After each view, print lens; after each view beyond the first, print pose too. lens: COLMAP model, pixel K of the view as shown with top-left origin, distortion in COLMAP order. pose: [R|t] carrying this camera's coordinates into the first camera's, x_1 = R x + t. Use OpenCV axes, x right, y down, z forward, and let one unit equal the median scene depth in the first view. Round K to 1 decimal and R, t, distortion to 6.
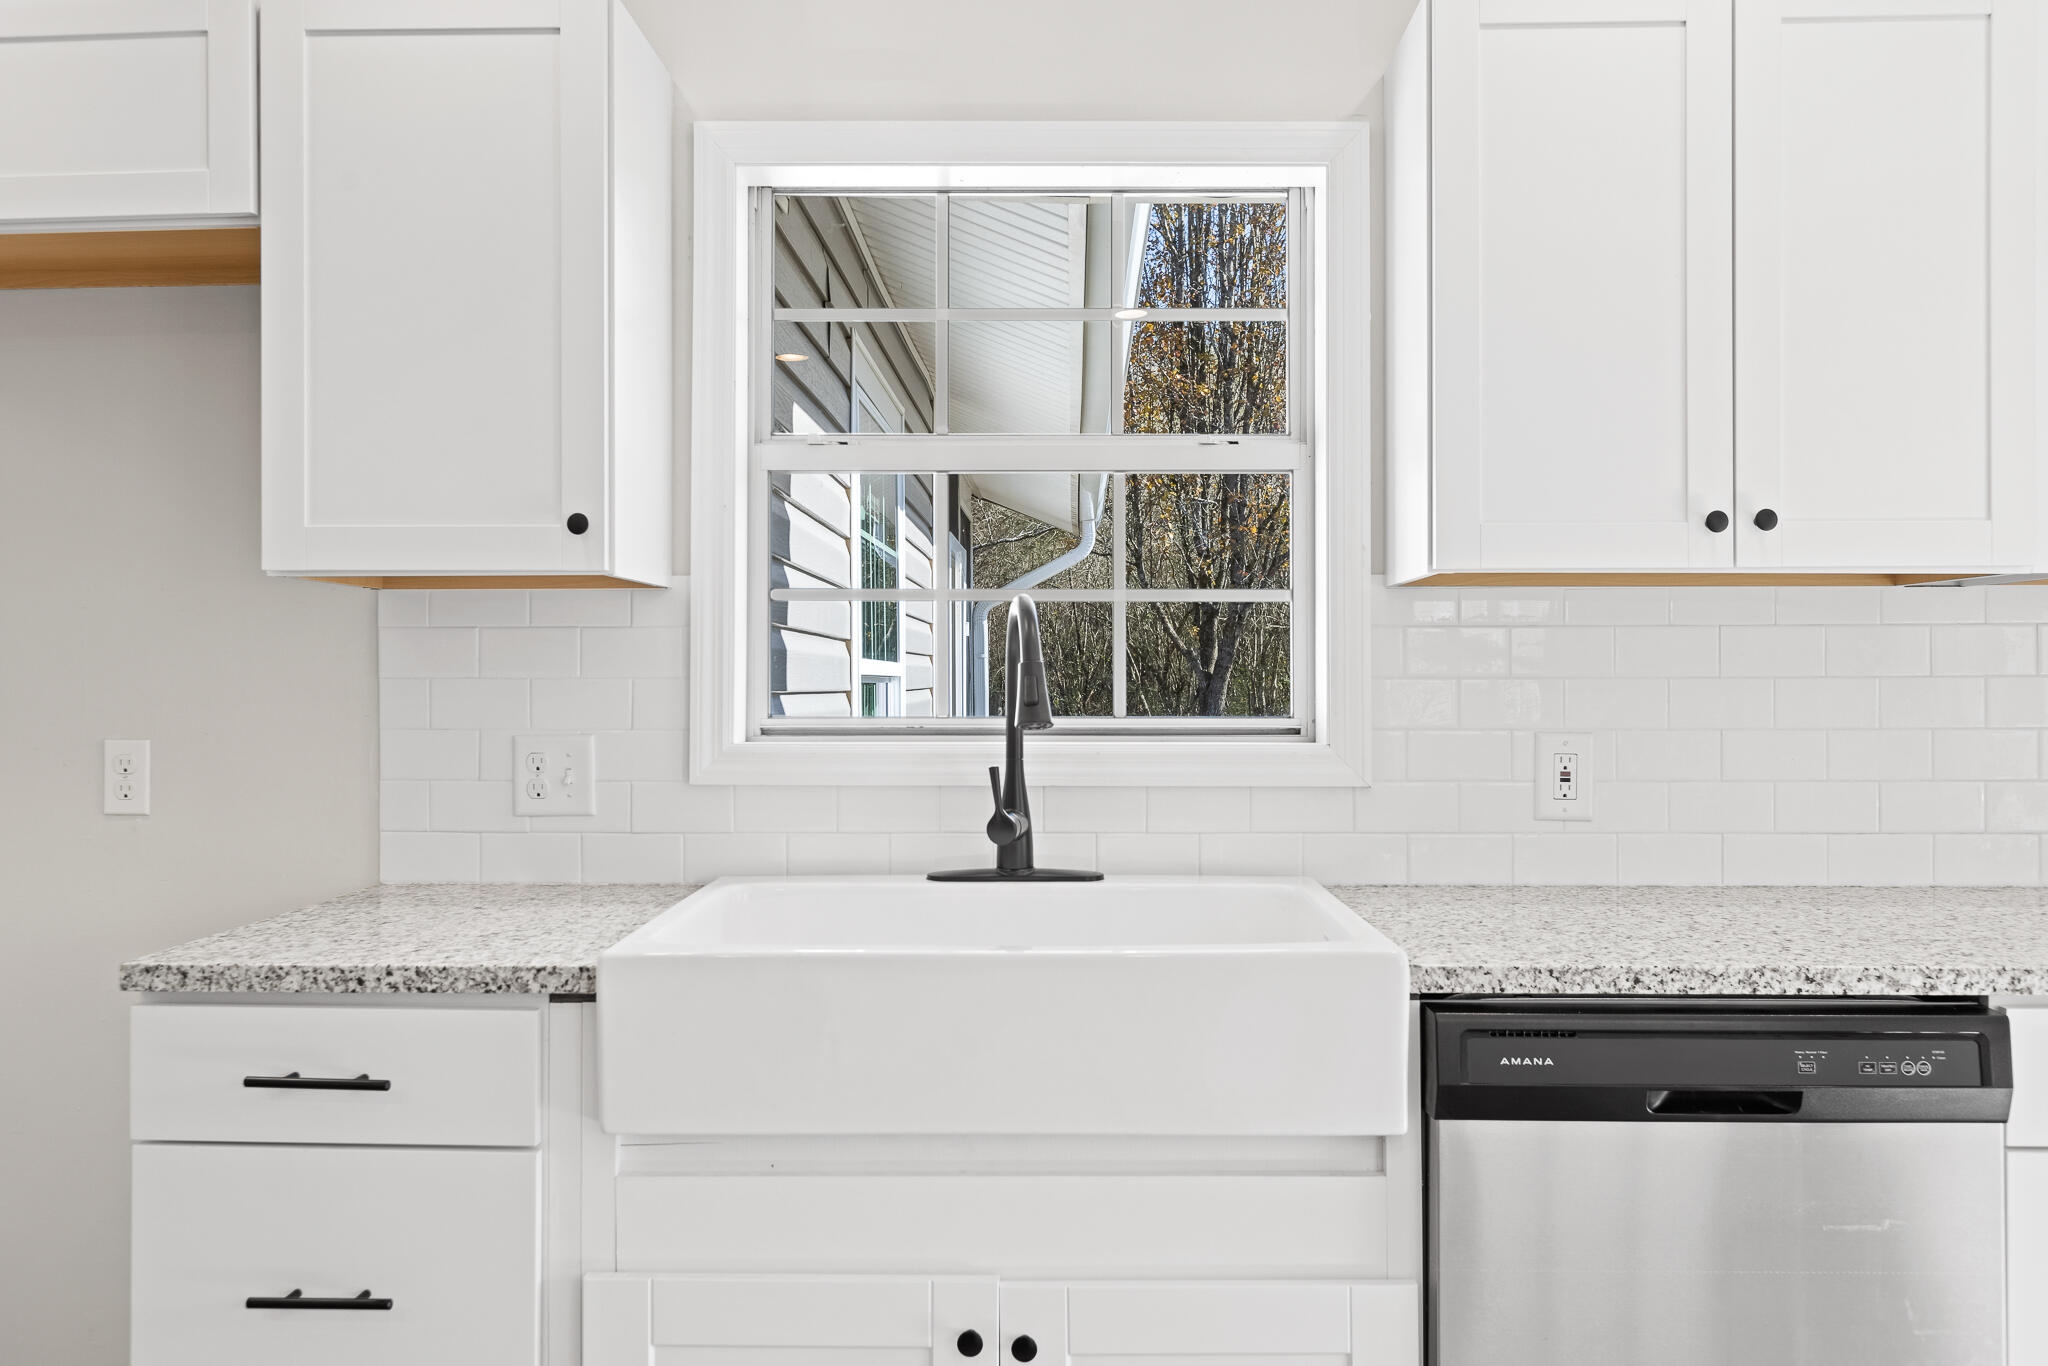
lens RADIAL K [[1522.4, 0, 1025.4], [0, 1522.4, 683.6], [0, 0, 1]] dist [0.000589, -0.011491]
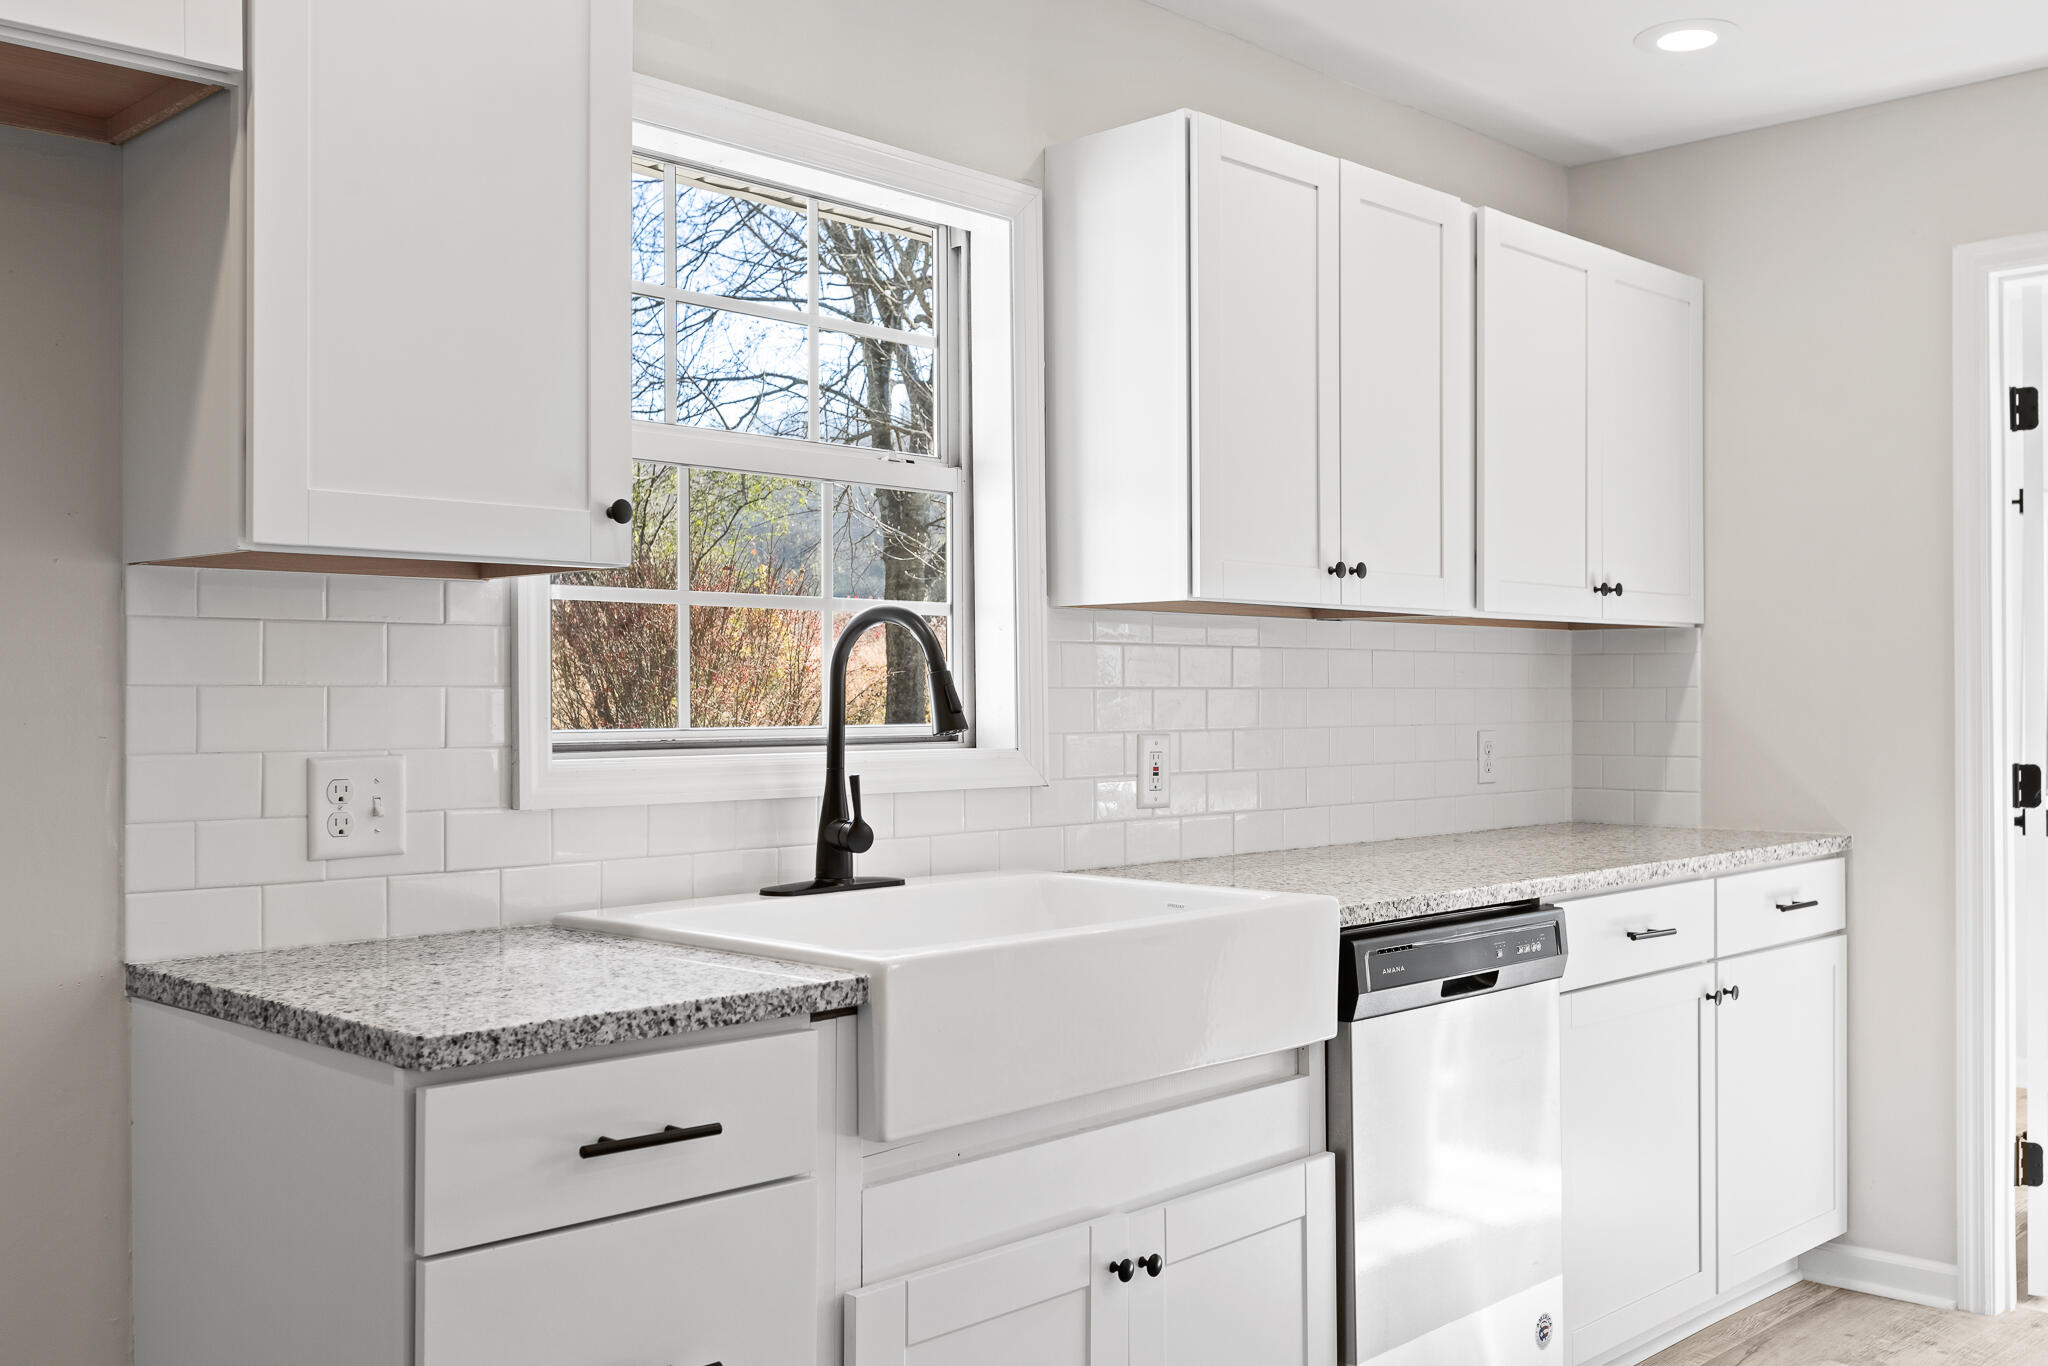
lens RADIAL K [[1933.1, 0, 1023.9], [0, 1933.1, 684.0], [0, 0, 1]] dist [-0.017336, 0.000000]
pose [[0.675678, 0.004560, 0.737182, -1.134638], [0.002257, 0.999963, -0.008254, 0.006807], [-0.737193, 0.007241, 0.675643, 0.077502]]
